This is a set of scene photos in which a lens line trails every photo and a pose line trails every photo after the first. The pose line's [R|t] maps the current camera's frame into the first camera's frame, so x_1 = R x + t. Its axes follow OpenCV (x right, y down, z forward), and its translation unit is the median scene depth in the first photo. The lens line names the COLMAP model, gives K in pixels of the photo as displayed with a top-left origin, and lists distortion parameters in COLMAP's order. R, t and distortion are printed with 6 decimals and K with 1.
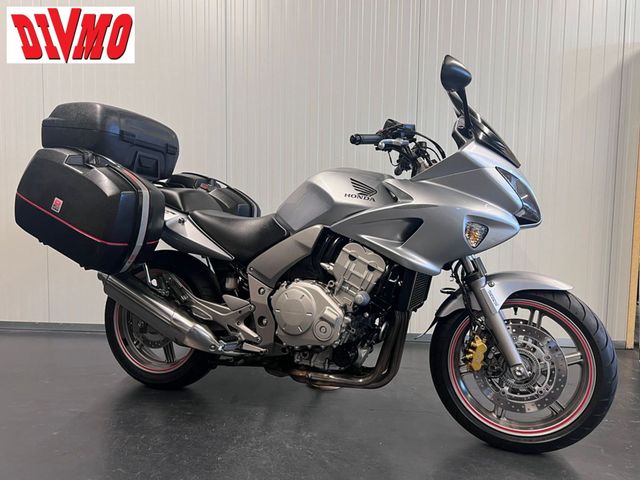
lens RADIAL K [[489.6, 0, 320.0], [0, 489.6, 240.0], [0, 0, 1]] dist [0.122247, -0.230174]
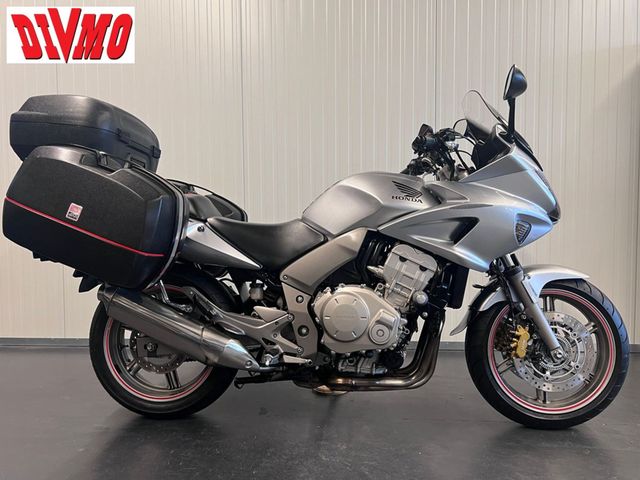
lens RADIAL K [[489.6, 0, 320.0], [0, 489.6, 240.0], [0, 0, 1]] dist [0.122247, -0.230174]
pose [[0.957204, -0.034926, 0.287299, -0.377765], [0.040975, 0.999047, -0.015067, 0.004977], [-0.286499, 0.026194, 0.957722, 0.076008]]
